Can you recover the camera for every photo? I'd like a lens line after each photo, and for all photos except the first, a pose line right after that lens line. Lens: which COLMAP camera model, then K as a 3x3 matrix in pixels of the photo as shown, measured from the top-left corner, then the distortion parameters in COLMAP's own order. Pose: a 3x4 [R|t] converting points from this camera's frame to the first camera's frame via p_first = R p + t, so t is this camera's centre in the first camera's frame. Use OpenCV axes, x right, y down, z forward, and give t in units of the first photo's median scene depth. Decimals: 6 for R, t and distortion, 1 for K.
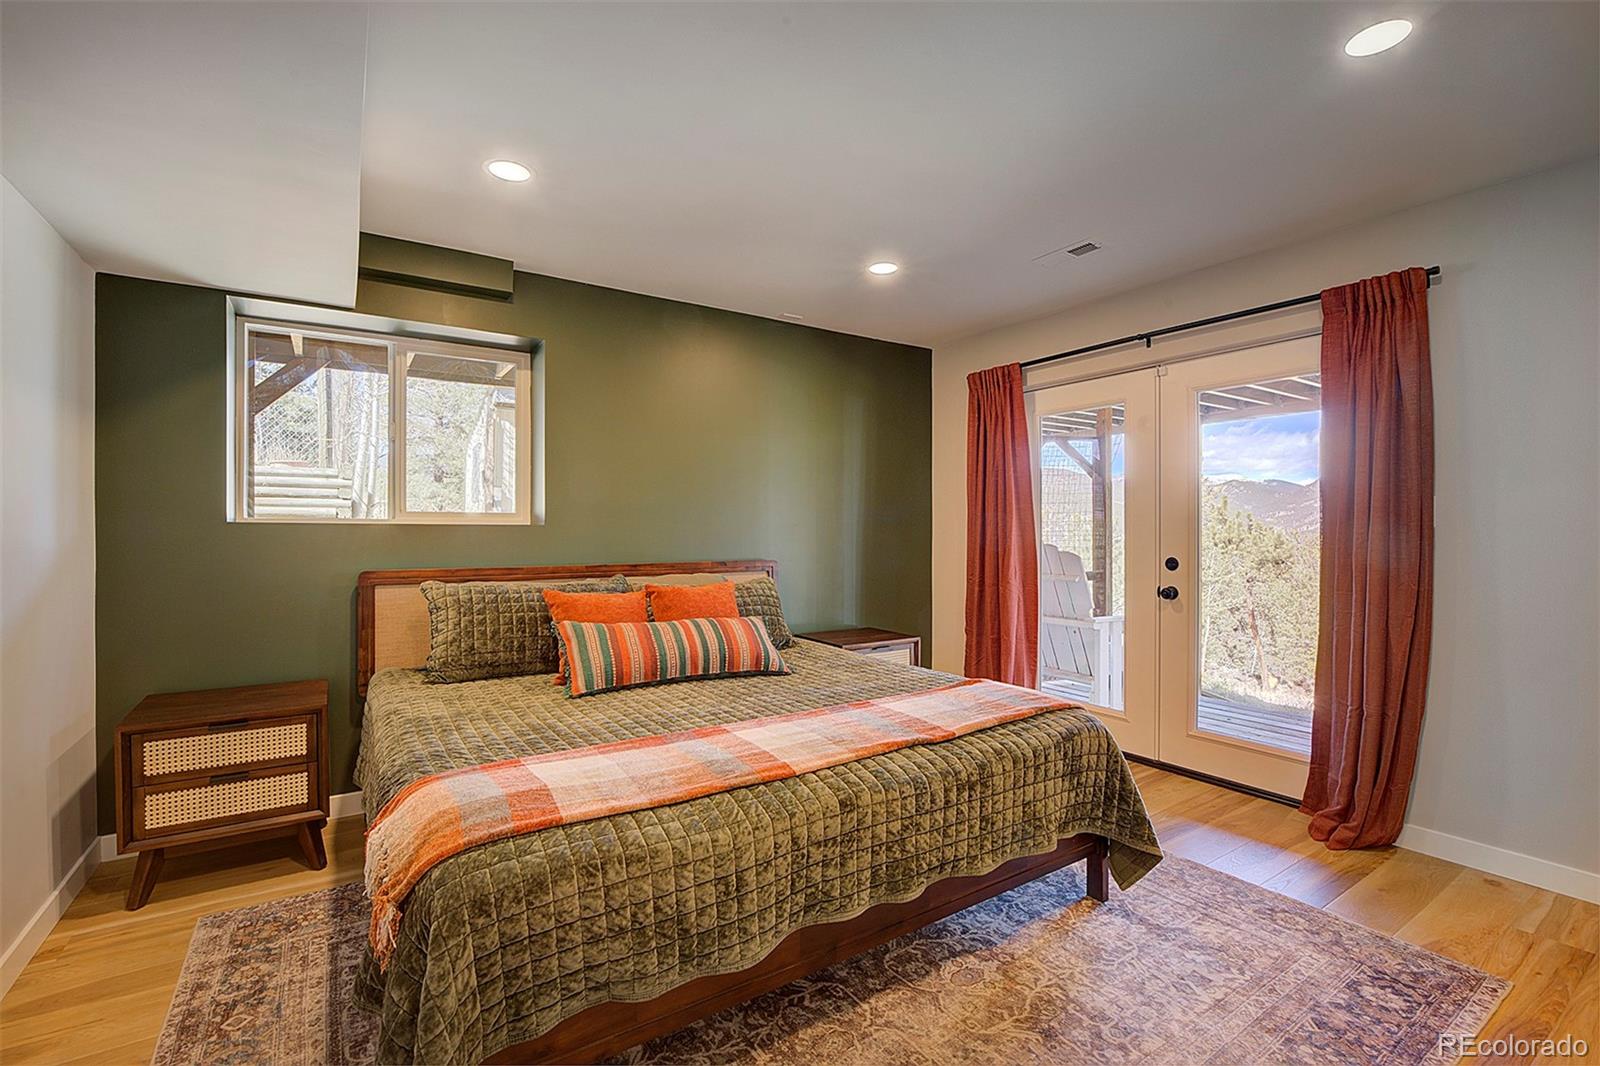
lens RADIAL K [[716.0, 0, 792.1], [0, 716.0, 530.3], [0, 0, 1]] dist [-0.012021, 0.000257]
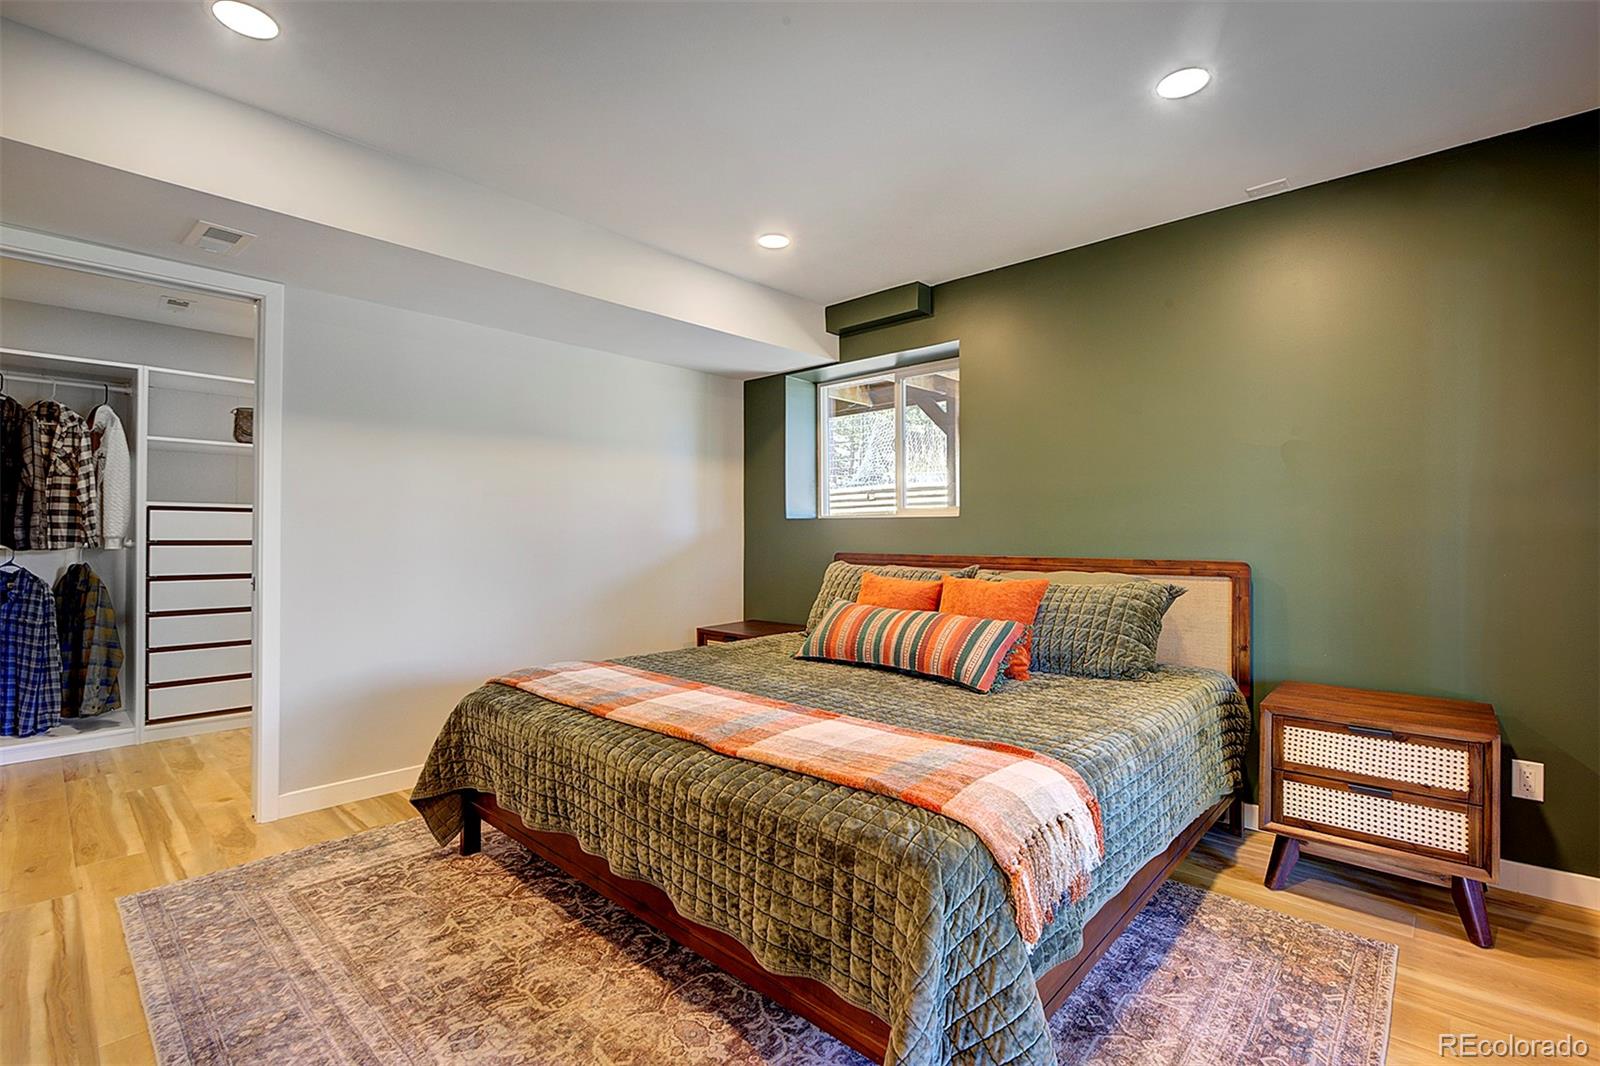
lens RADIAL K [[716.0, 0, 792.1], [0, 716.0, 530.3], [0, 0, 1]] dist [-0.012021, 0.000257]
pose [[0.238467, -0.005957, -0.971132, 0.768747], [-0.002089, 0.999976, -0.006647, 0.025797], [0.971148, 0.003614, 0.238449, 0.639585]]
